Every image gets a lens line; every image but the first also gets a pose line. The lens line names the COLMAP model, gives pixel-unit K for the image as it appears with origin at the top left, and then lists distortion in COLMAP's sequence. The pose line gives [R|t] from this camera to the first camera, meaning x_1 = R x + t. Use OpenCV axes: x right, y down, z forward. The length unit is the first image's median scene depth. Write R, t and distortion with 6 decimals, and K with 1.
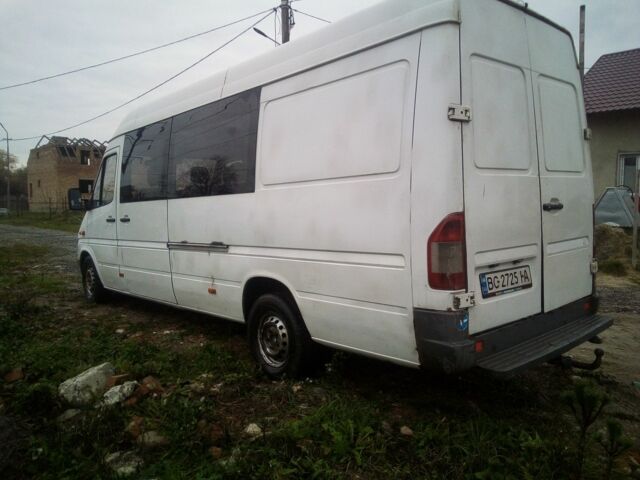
lens RADIAL K [[511.7, 0, 320.0], [0, 511.7, 240.0], [0, 0, 1]] dist [-0.003512, -0.001064]
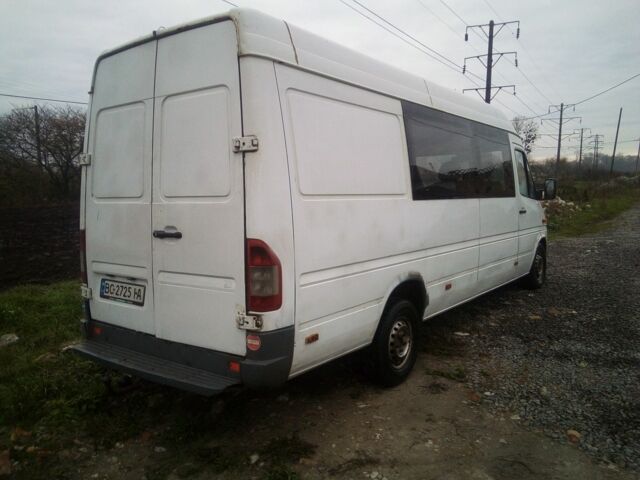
lens RADIAL K [[511.7, 0, 320.0], [0, 511.7, 240.0], [0, 0, 1]] dist [-0.003512, -0.001064]
pose [[0.199496, 0.108373, -0.973887, 1.531116], [-0.056150, 0.993497, 0.099053, -0.175592], [0.978288, 0.034923, 0.204284, 1.147799]]
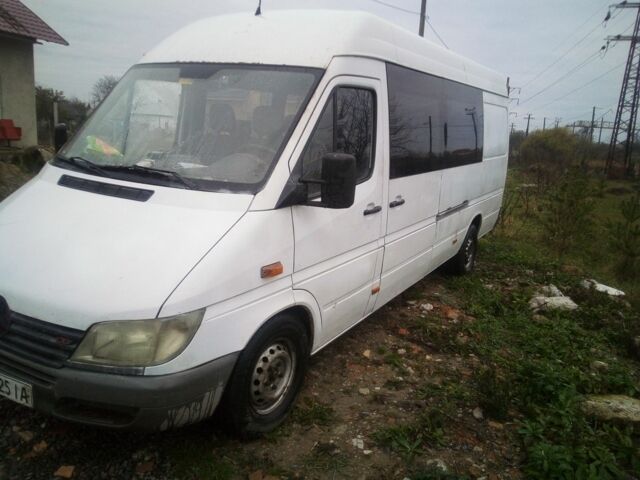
lens RADIAL K [[511.7, 0, 320.0], [0, 511.7, 240.0], [0, 0, 1]] dist [-0.003512, -0.001064]
pose [[-0.258054, -0.190958, 0.947071, -2.932268], [0.041713, 0.977156, 0.208390, -0.400687], [-0.965230, 0.093281, -0.244194, 3.668515]]
